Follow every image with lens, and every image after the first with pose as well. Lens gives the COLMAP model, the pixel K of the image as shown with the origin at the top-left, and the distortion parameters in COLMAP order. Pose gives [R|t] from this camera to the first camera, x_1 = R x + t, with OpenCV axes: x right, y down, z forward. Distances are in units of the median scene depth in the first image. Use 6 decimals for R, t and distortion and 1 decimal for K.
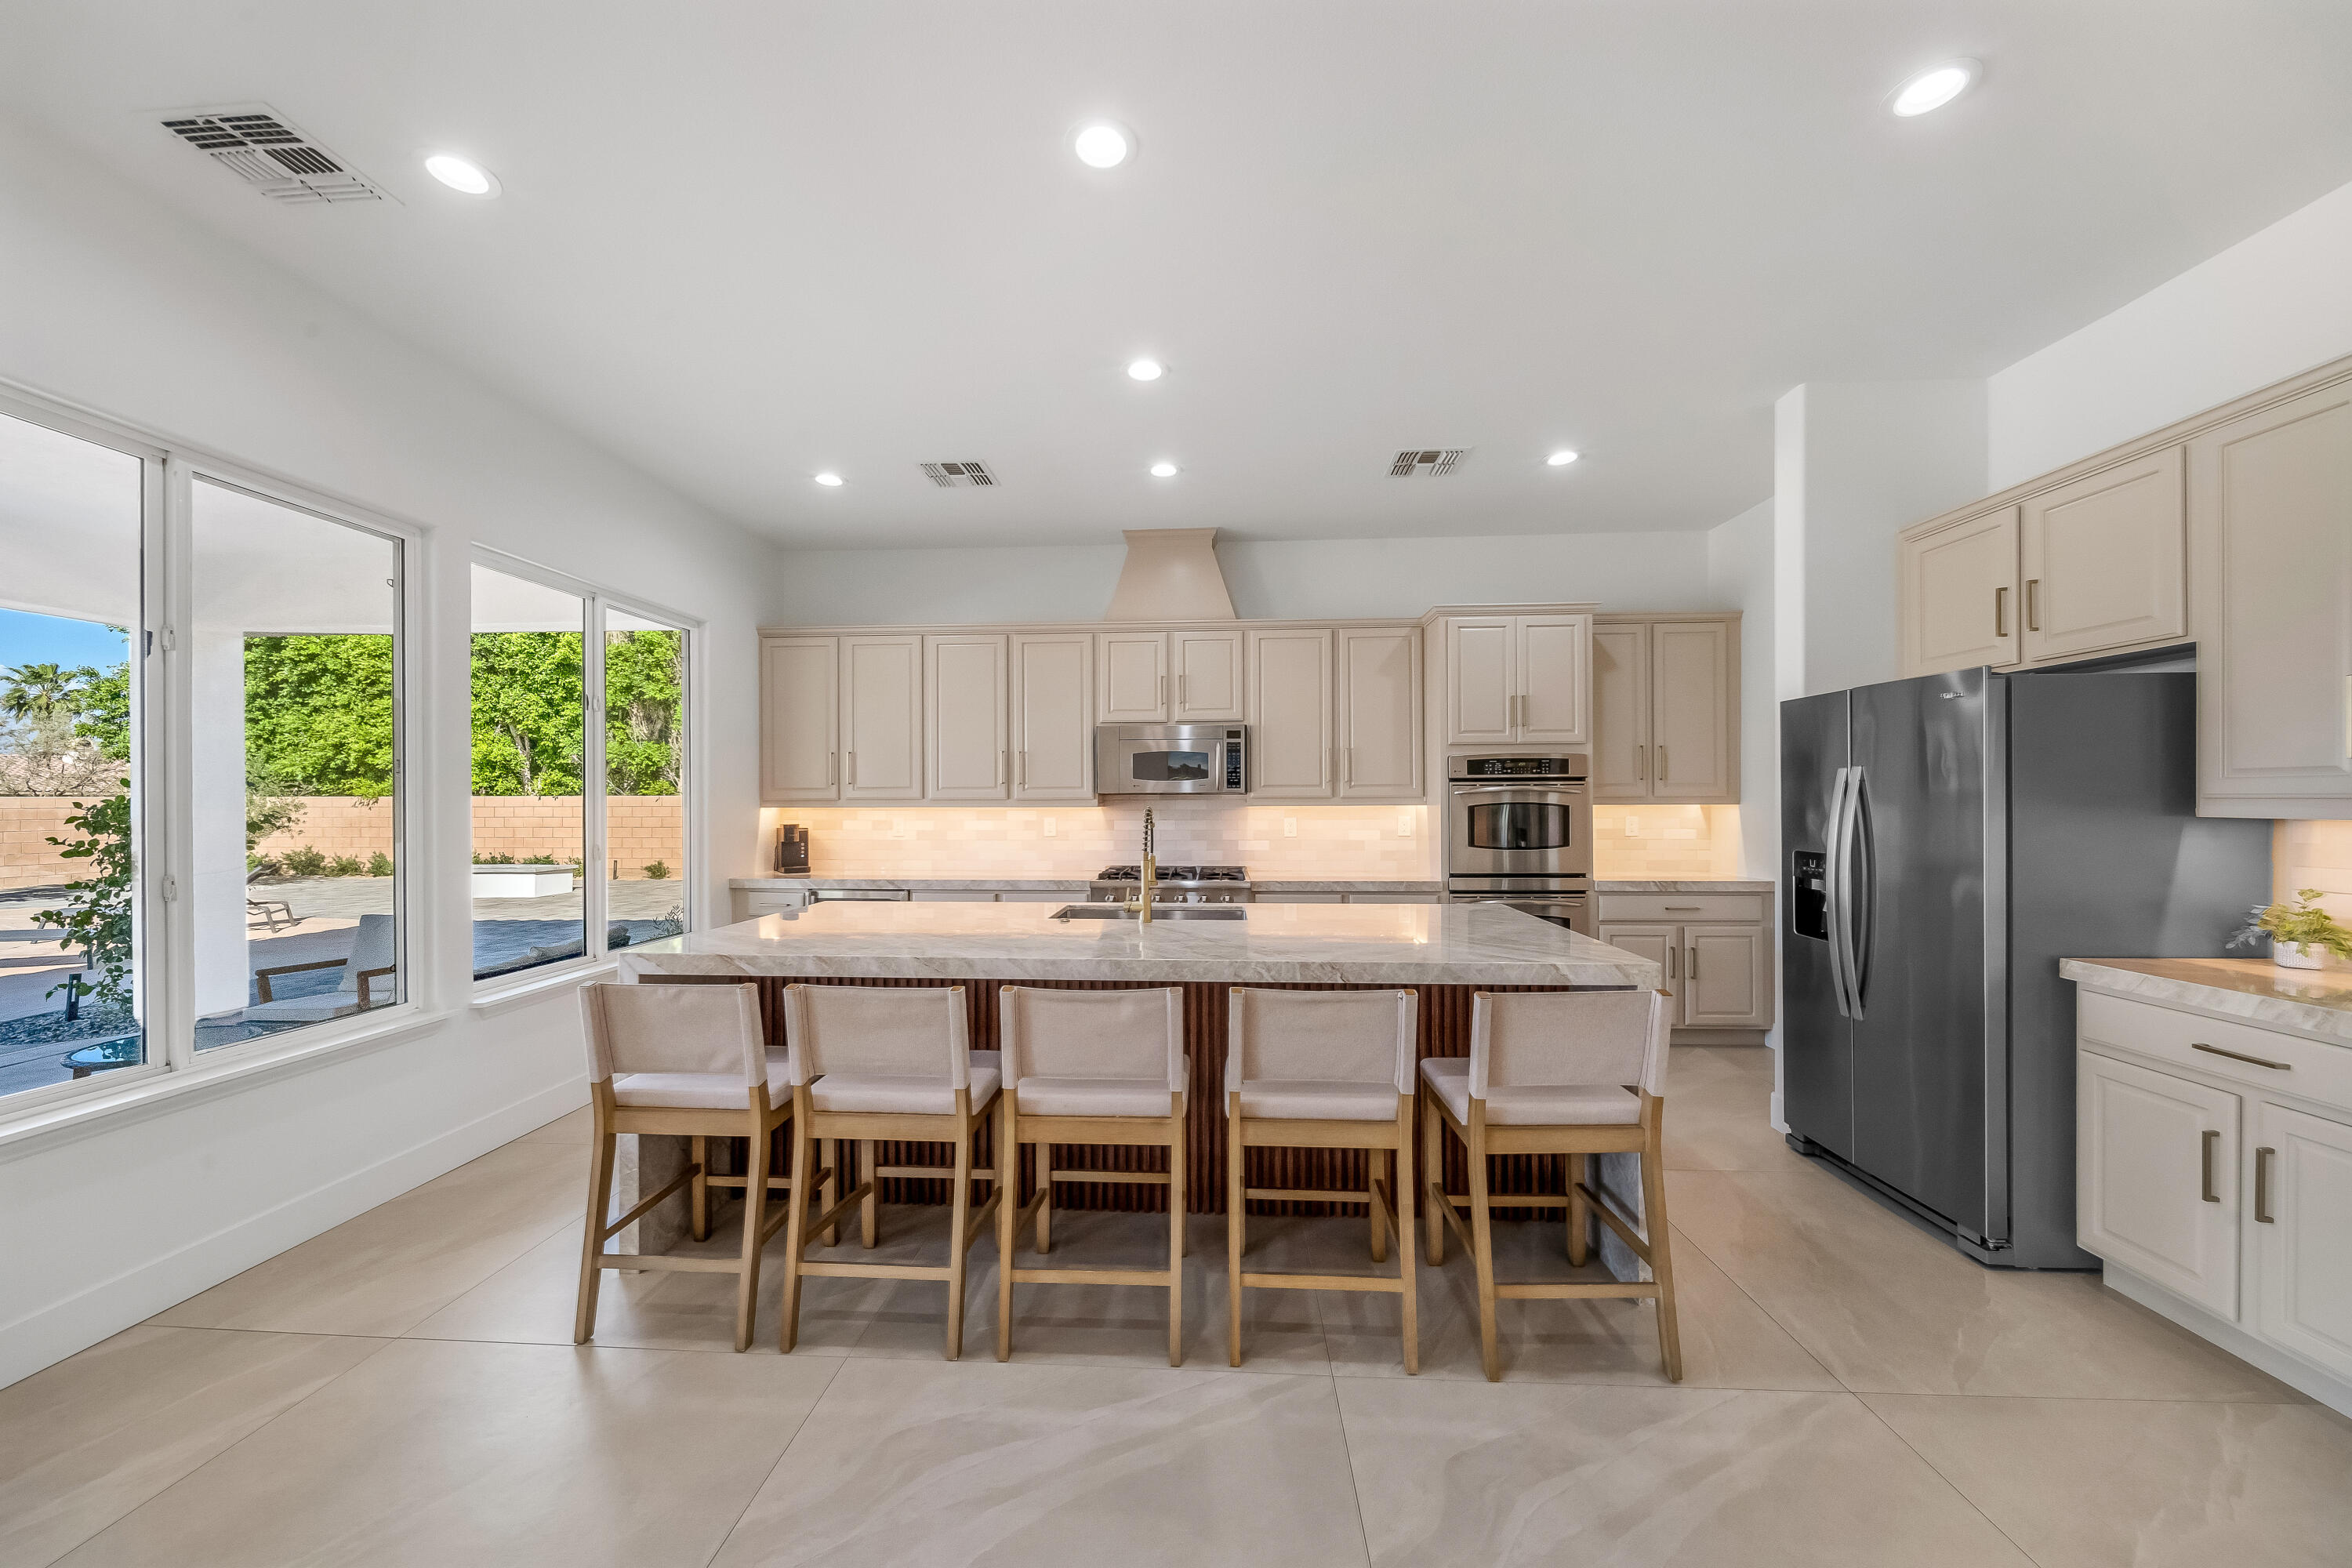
lens RADIAL K [[843.9, 0, 1165.5], [0, 843.9, 801.9], [0, 0, 1]] dist [-0.005805, -0.000147]
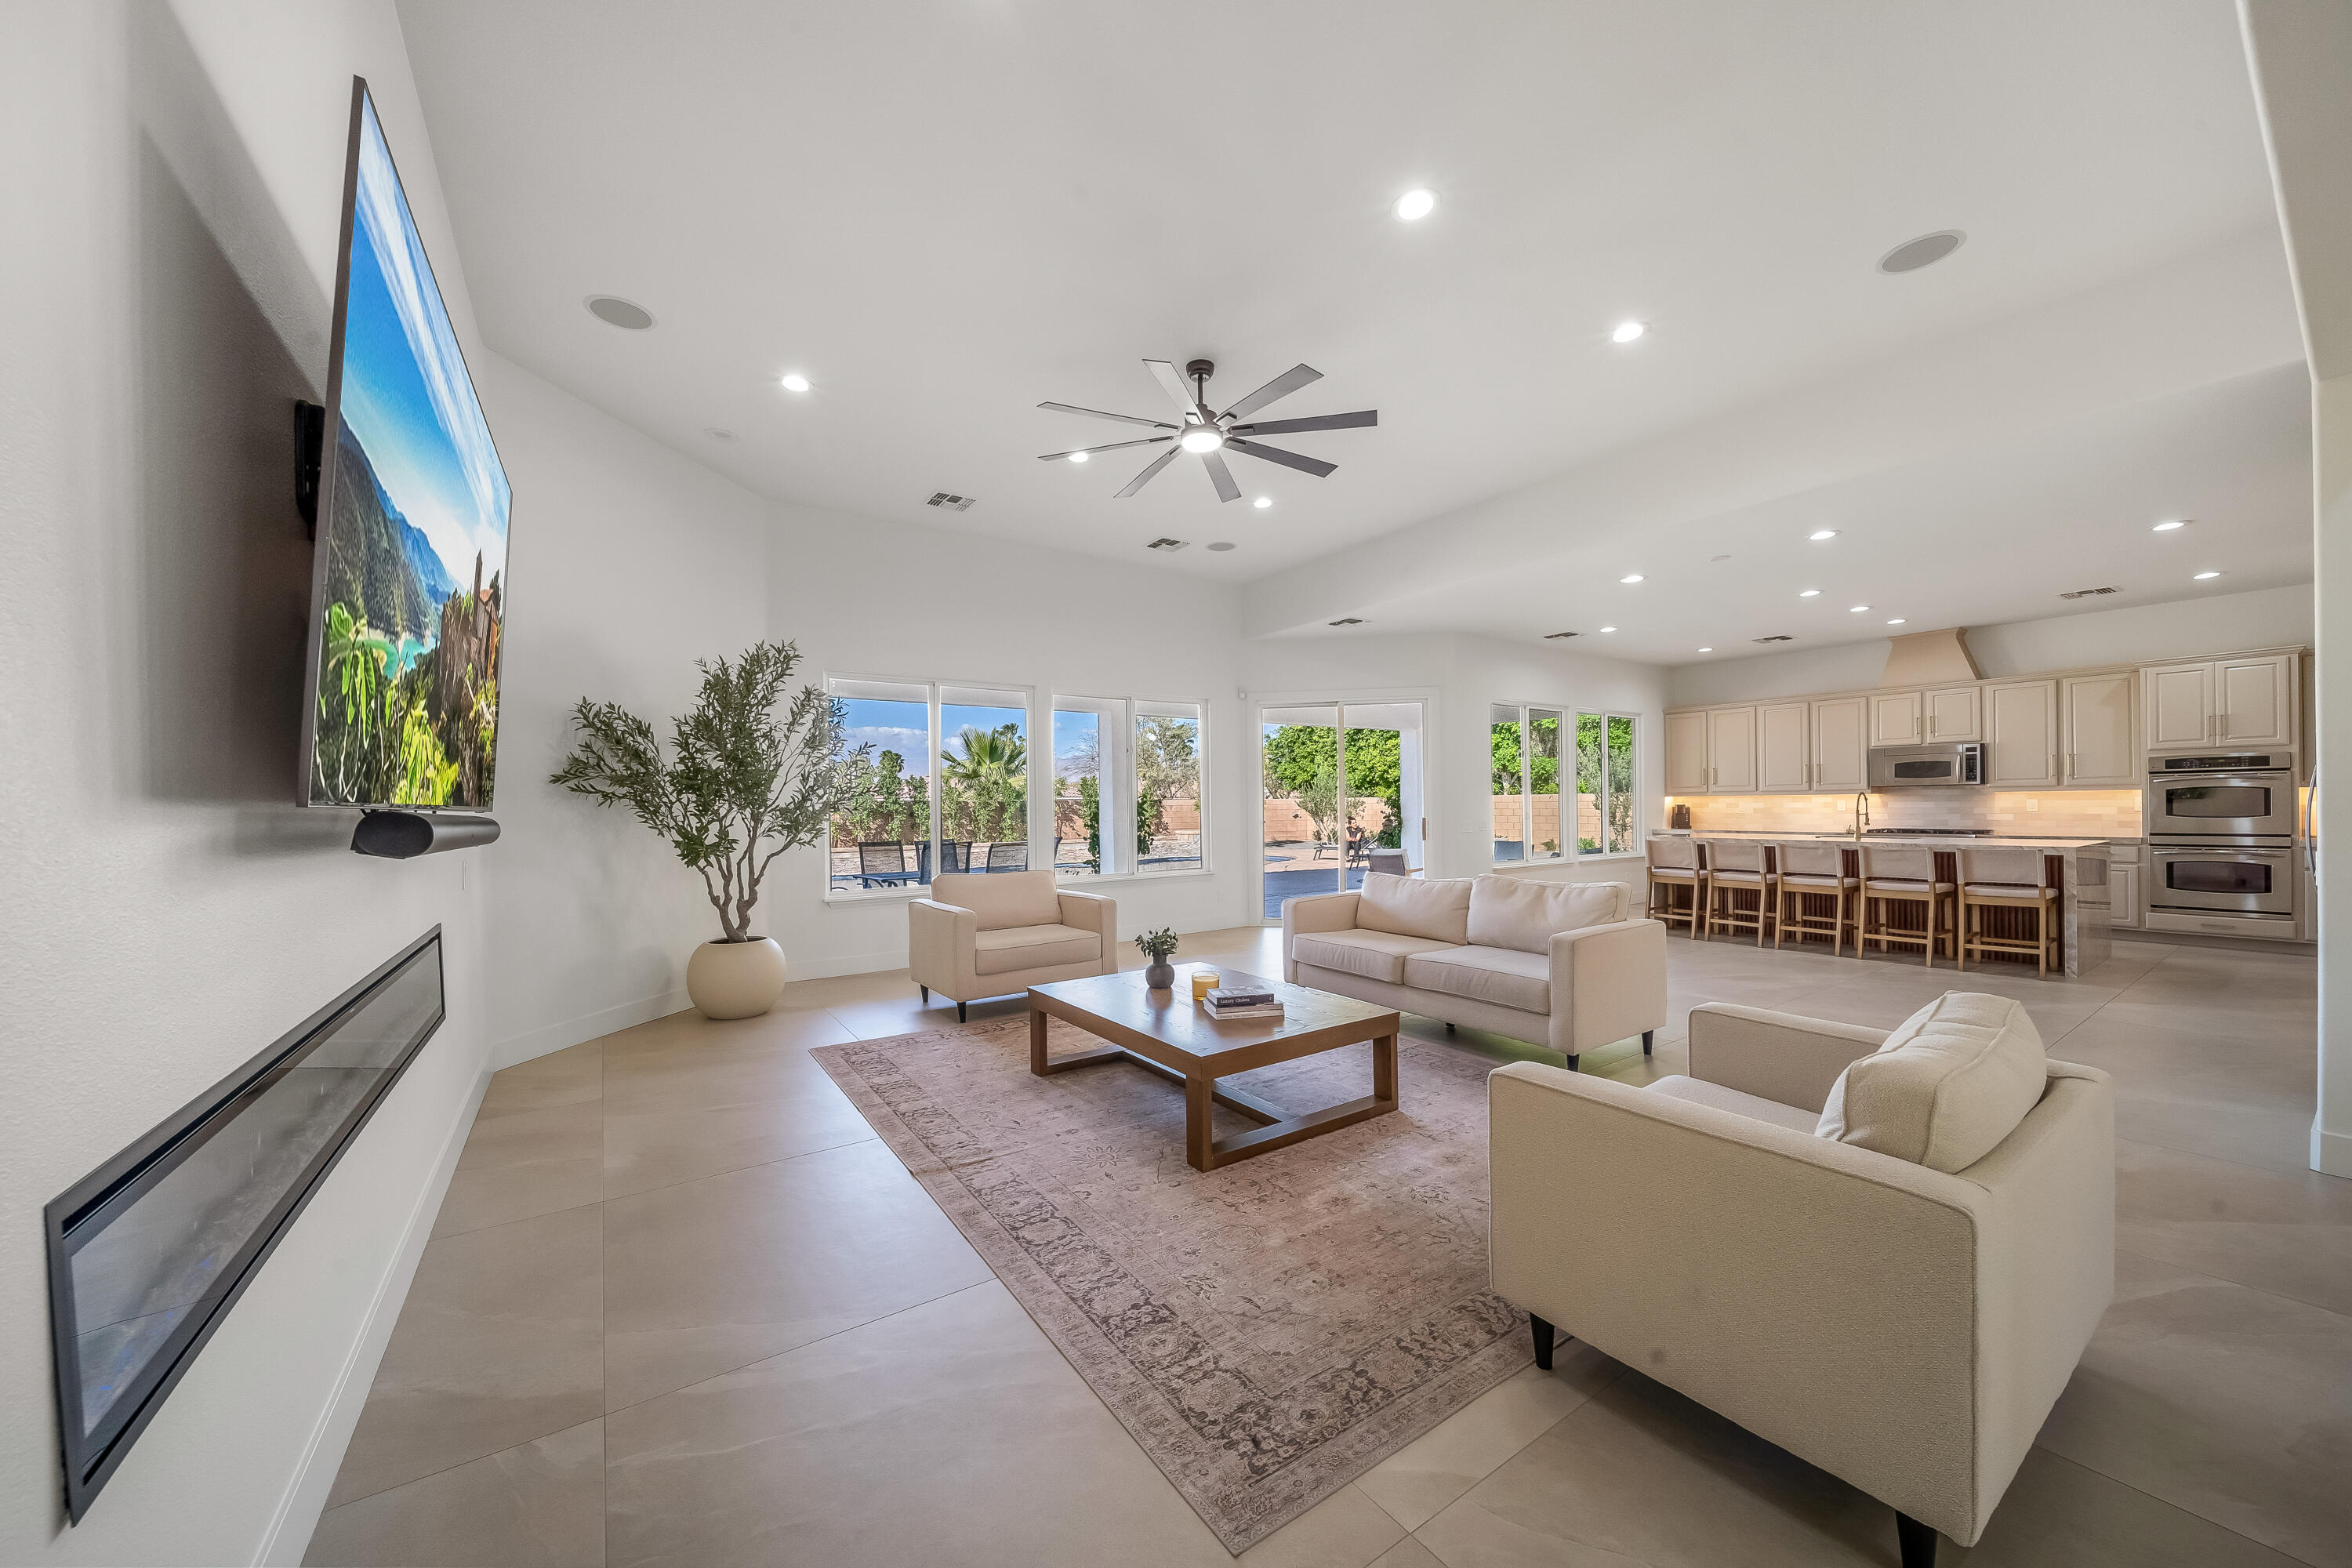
lens RADIAL K [[834.9, 0, 1169.5], [0, 834.9, 802.3], [0, 0, 1]] dist [-0.005264, -0.000307]
pose [[0.618740, -0.006038, -0.785573, 0.373078], [0.006748, 0.999974, -0.002370, 0.017574], [0.785567, -0.003835, 0.618765, -1.219280]]
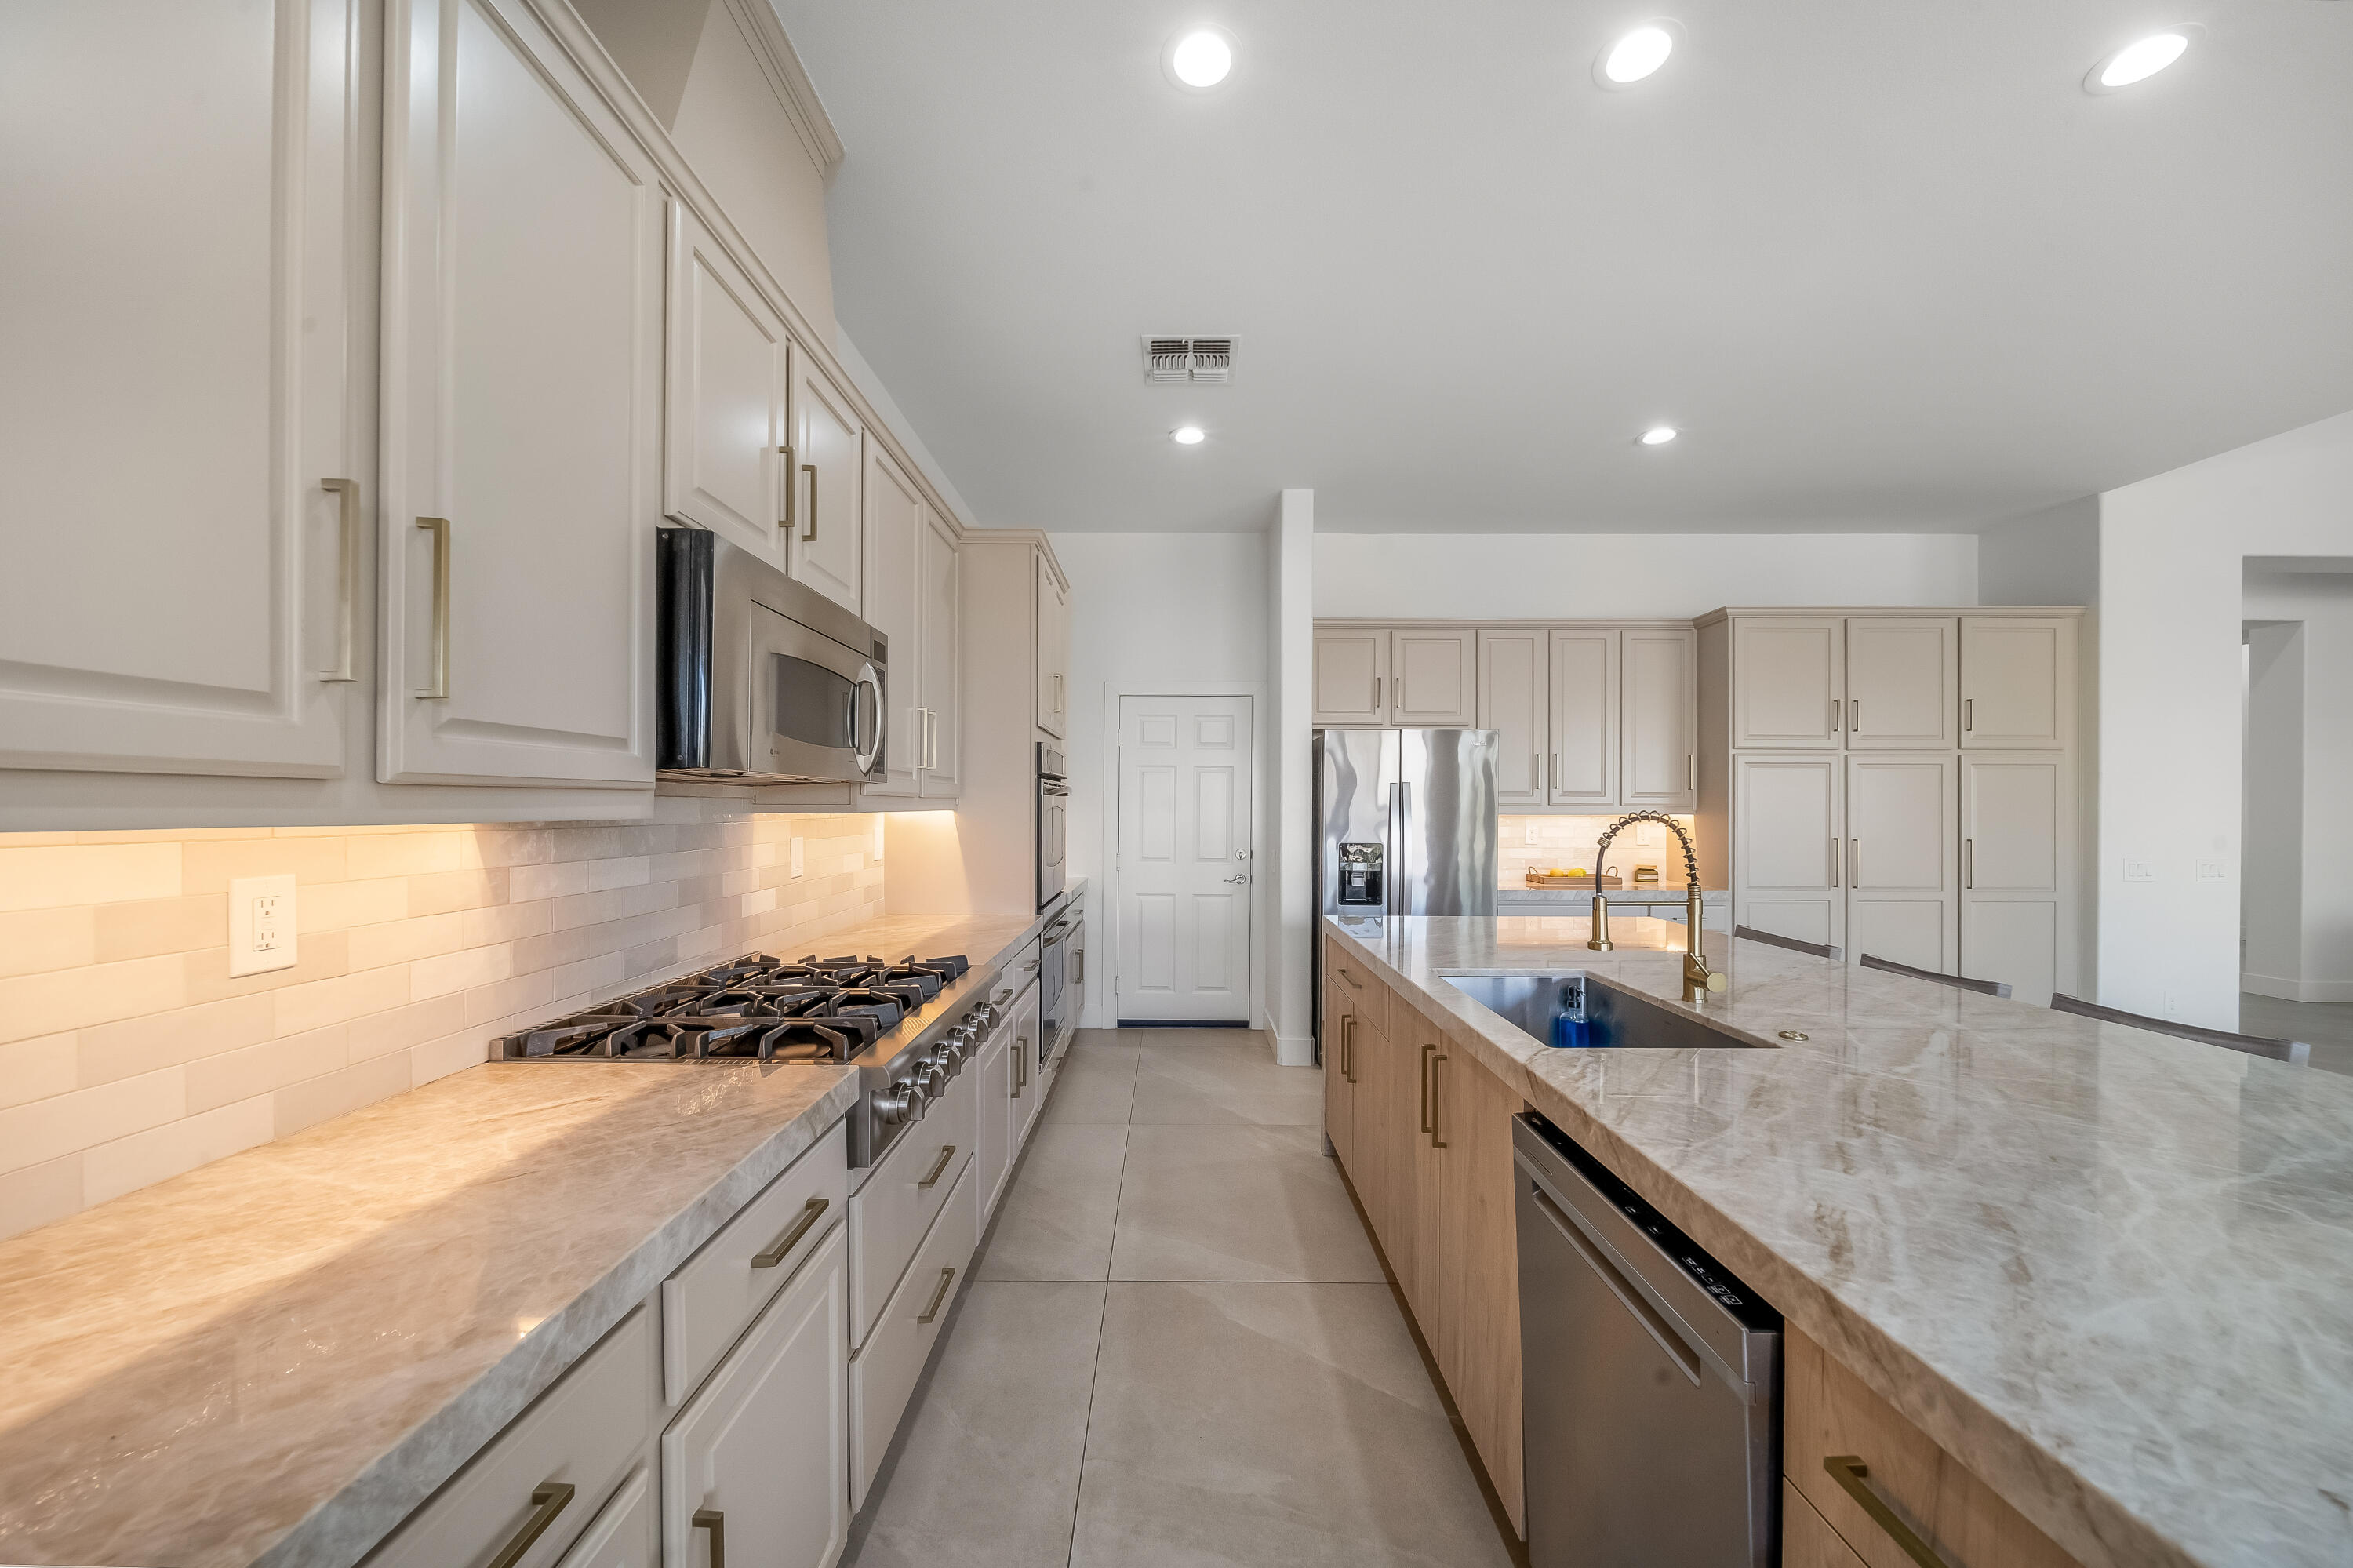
lens RADIAL K [[861.8, 0, 1174.1], [0, 861.8, 794.1], [0, 0, 1]] dist [-0.012776, -0.000277]
pose [[-0.061549, 0.018364, 0.997935, -0.361985], [-0.000913, 0.999829, -0.018455, 0.003022], [-0.998104, -0.002047, -0.061522, 0.831698]]
